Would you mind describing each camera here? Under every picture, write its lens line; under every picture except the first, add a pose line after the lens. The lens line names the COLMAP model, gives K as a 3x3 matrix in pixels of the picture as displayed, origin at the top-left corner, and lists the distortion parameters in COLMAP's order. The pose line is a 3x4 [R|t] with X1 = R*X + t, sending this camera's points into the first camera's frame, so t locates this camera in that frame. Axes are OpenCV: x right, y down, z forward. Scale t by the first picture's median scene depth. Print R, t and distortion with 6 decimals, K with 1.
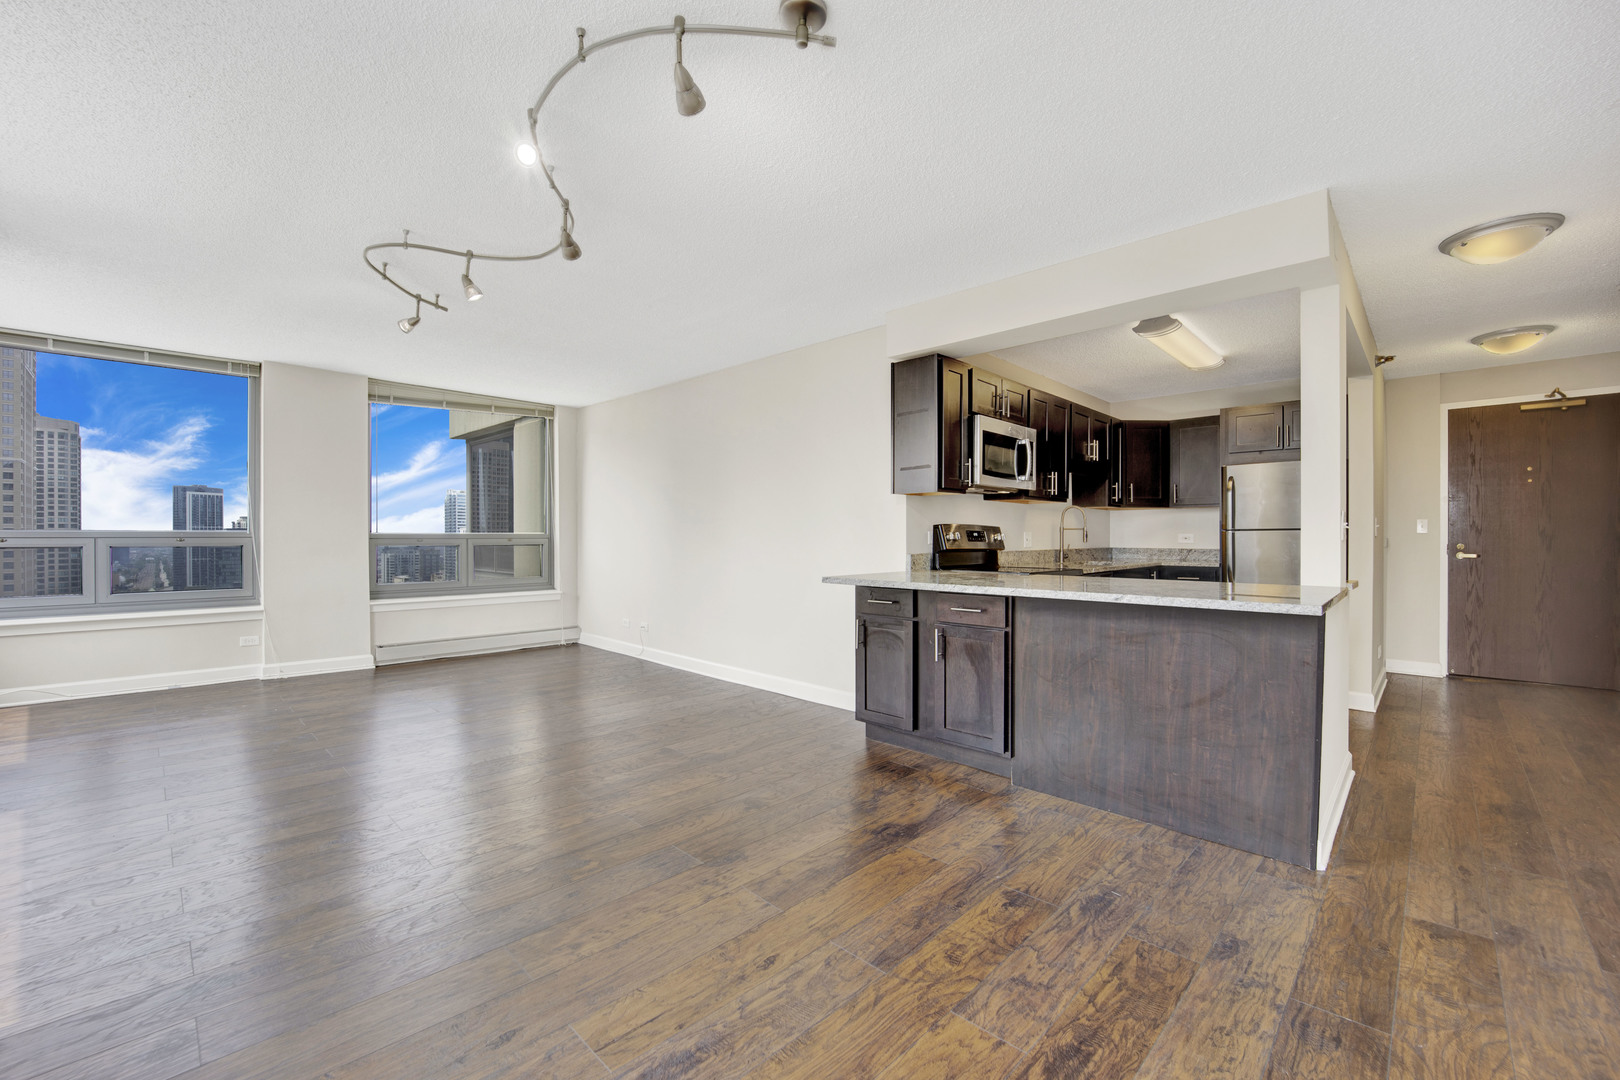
lens RADIAL K [[664.0, 0, 806.4], [0, 664.0, 540.3], [0, 0, 1]] dist [-0.021592, -0.000175]
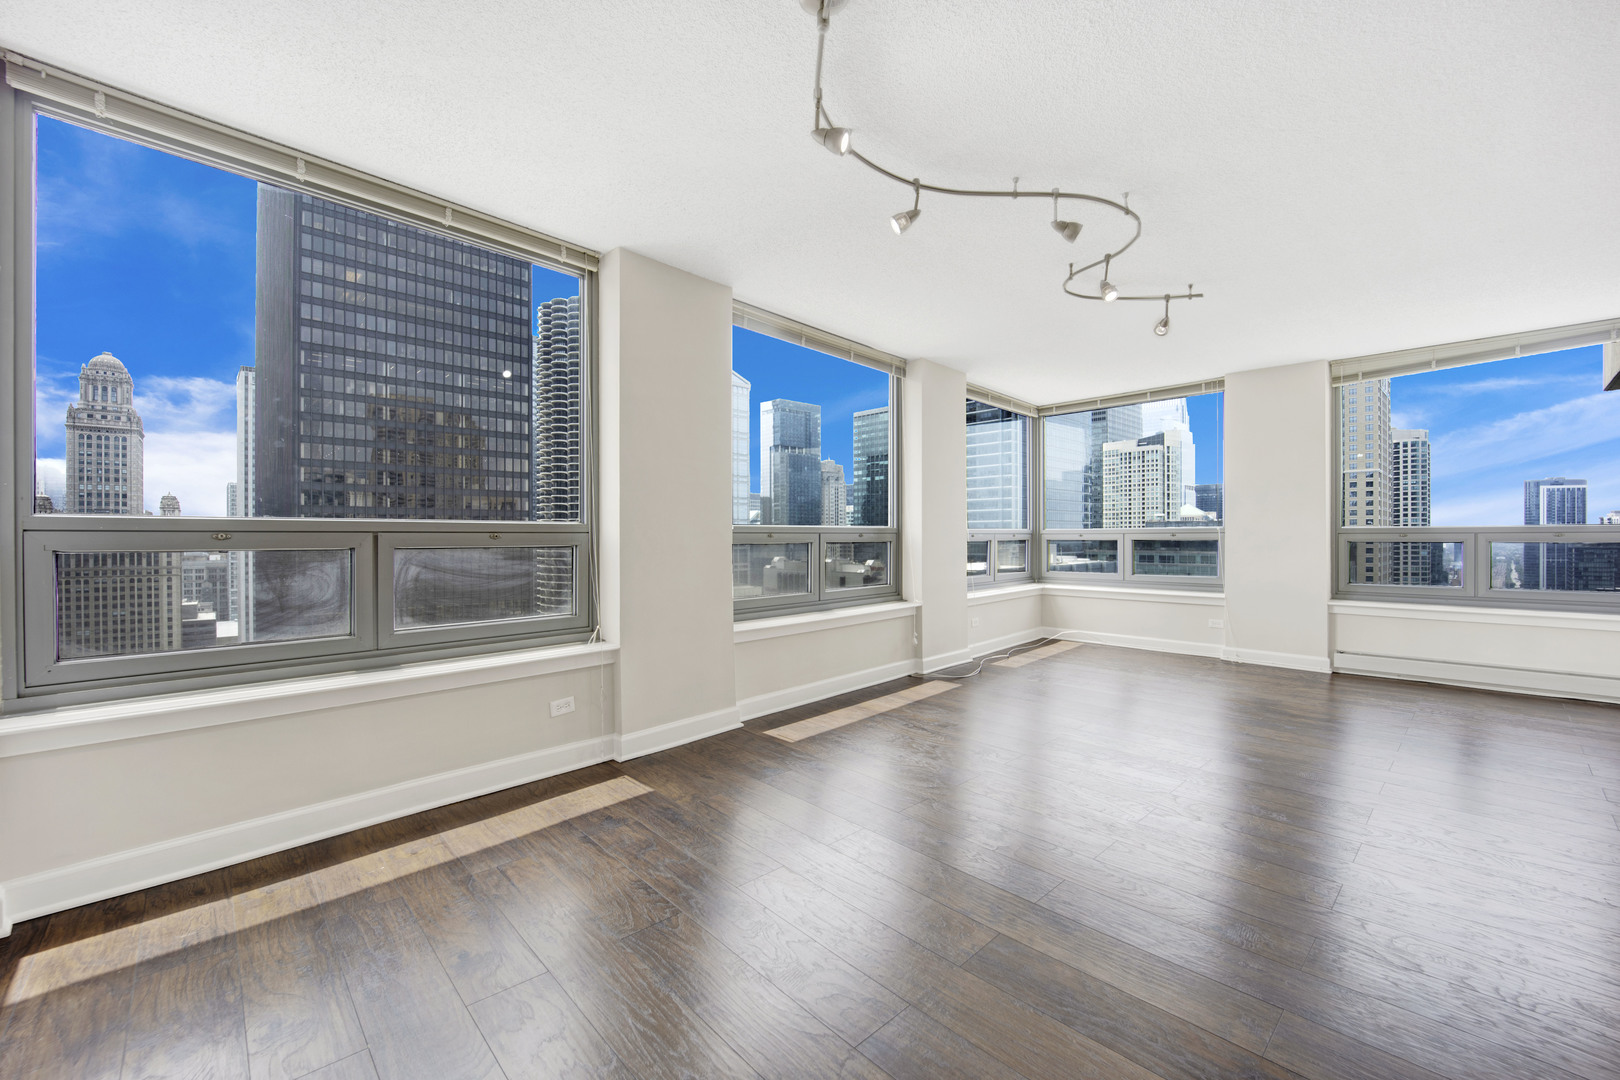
lens RADIAL K [[664.0, 0, 806.4], [0, 664.0, 540.3], [0, 0, 1]] dist [-0.021592, -0.000175]
pose [[-0.047905, 0.005021, -0.998839, 0.414044], [-0.003050, 0.999982, 0.005173, 0.006425], [0.998847, 0.003294, -0.047888, 0.429190]]
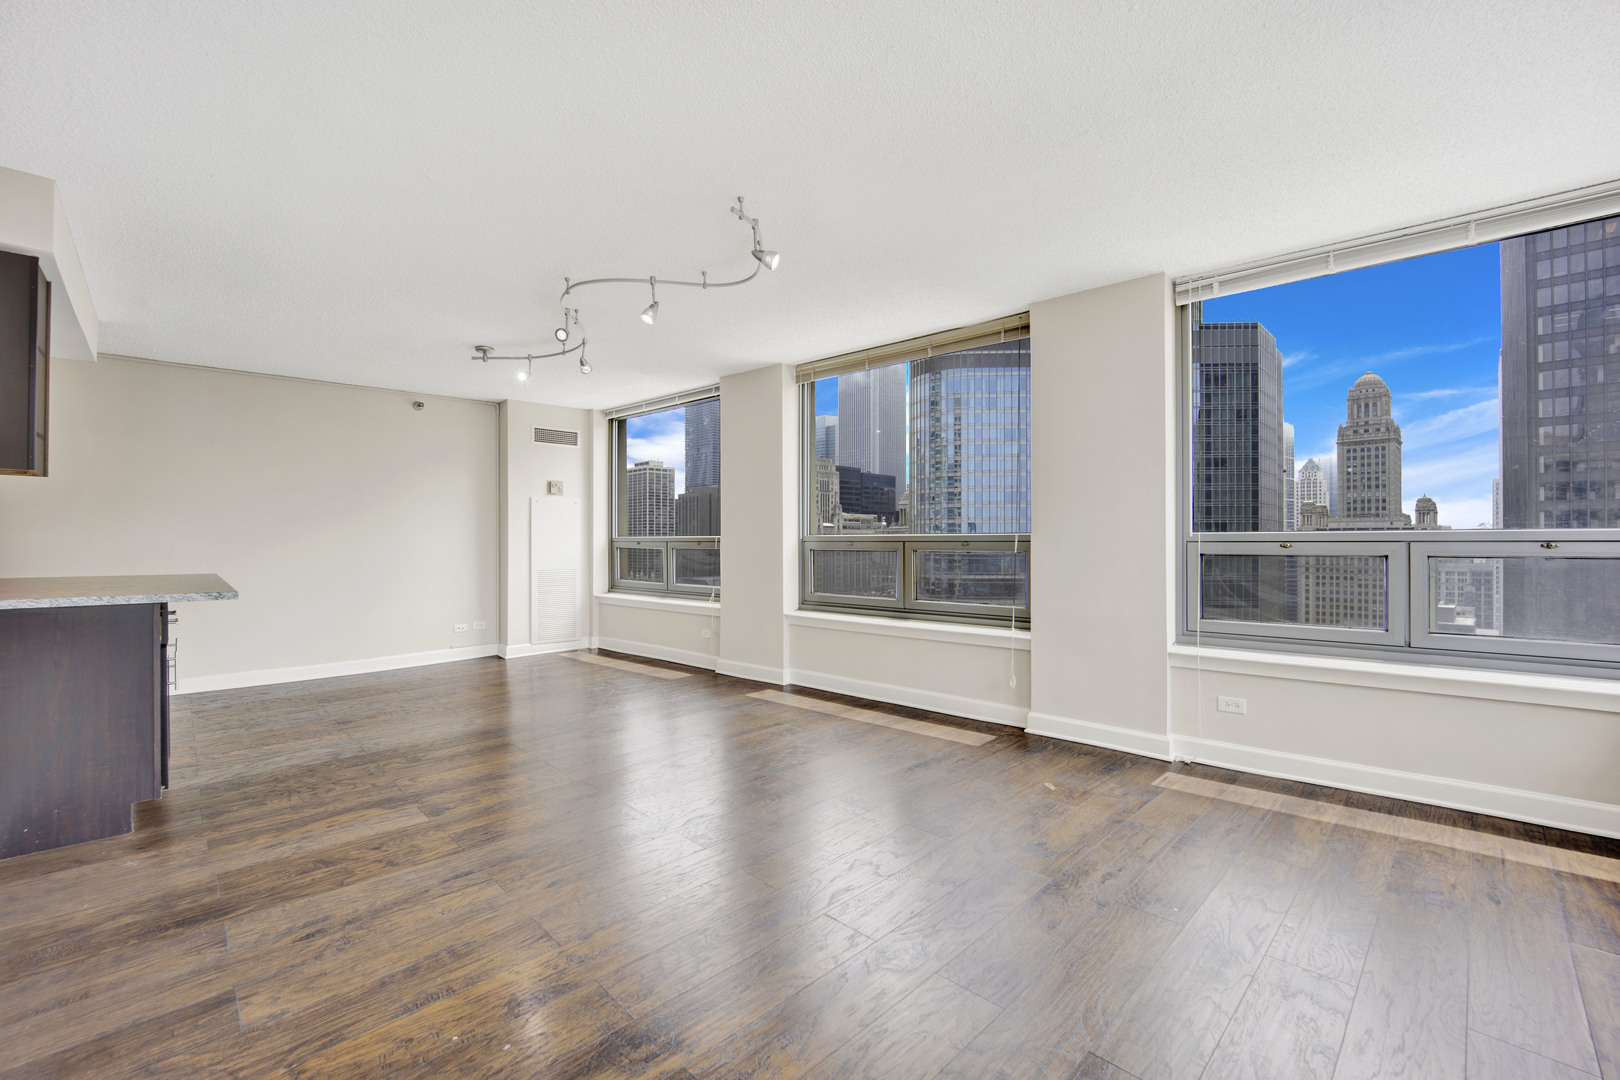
lens RADIAL K [[664.0, 0, 806.4], [0, 664.0, 540.3], [0, 0, 1]] dist [-0.021592, -0.000175]
pose [[-0.999815, 0.002801, 0.019049, -0.582424], [0.002858, 0.999992, 0.002926, -0.004234], [-0.019041, 0.002980, -0.999814, 1.547075]]
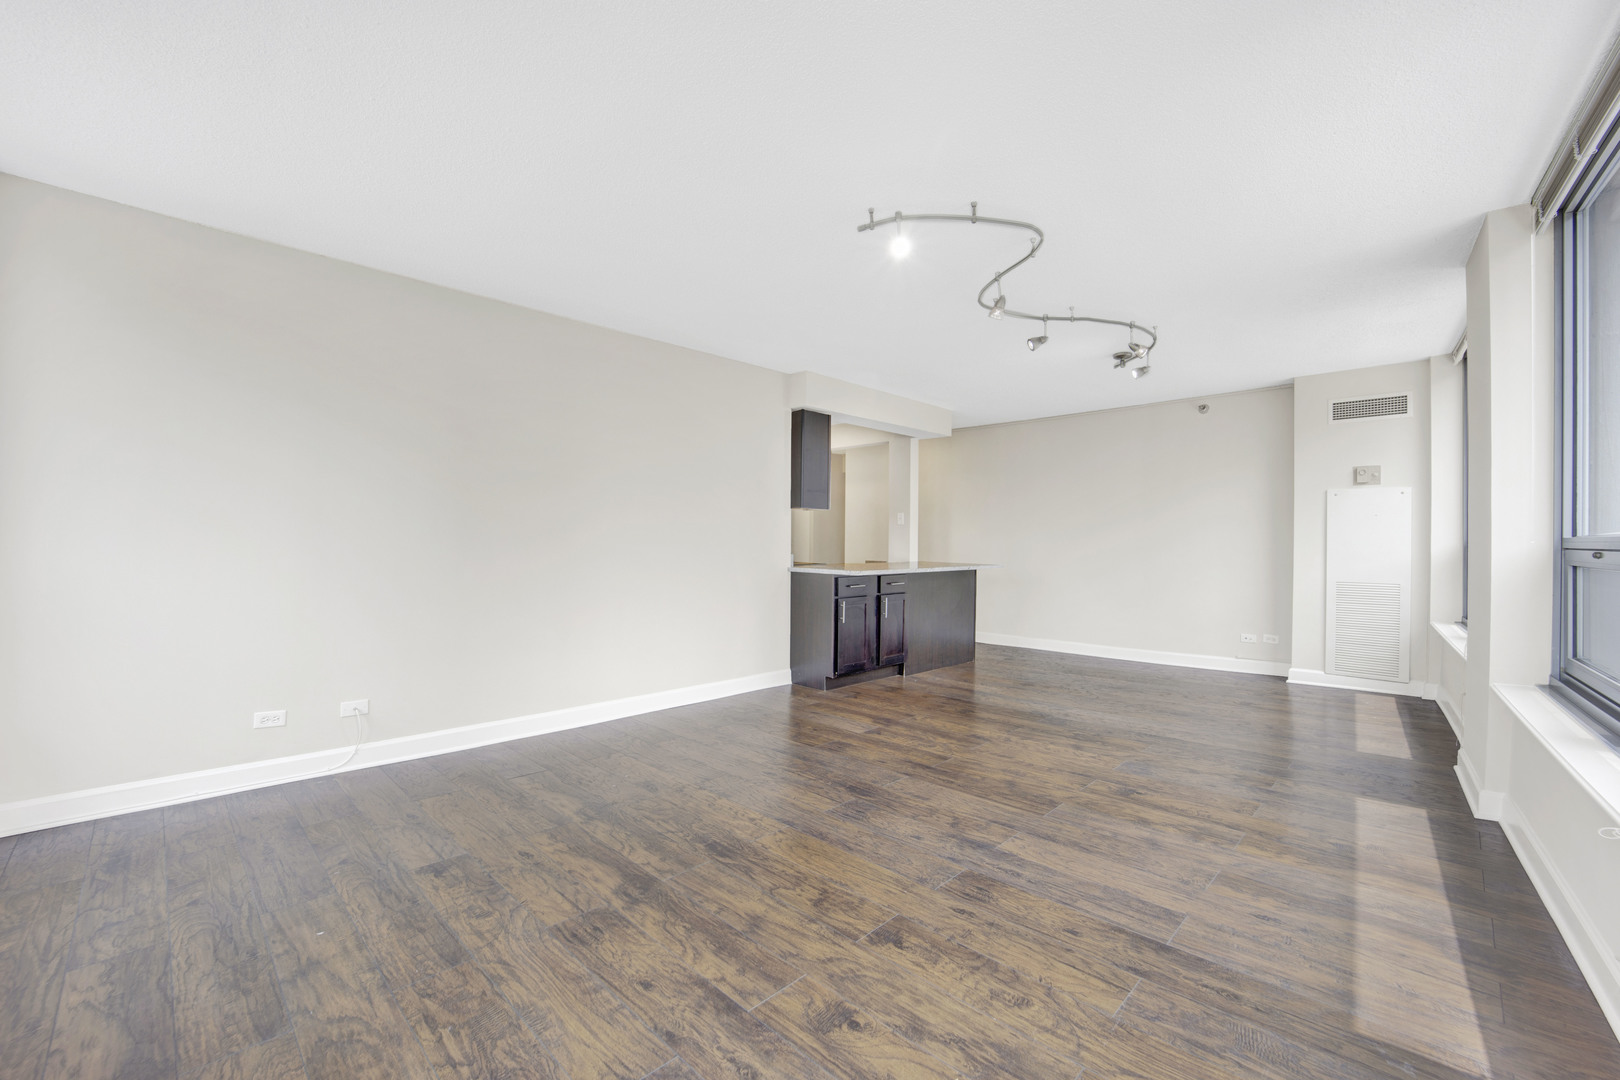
lens RADIAL K [[664.0, 0, 806.4], [0, 664.0, 540.3], [0, 0, 1]] dist [-0.021592, -0.000175]
pose [[0.010878, -0.002967, 0.999936, -1.182094], [0.004709, 0.999985, 0.002916, -0.015934], [-0.999930, 0.004677, 0.010892, 0.971138]]
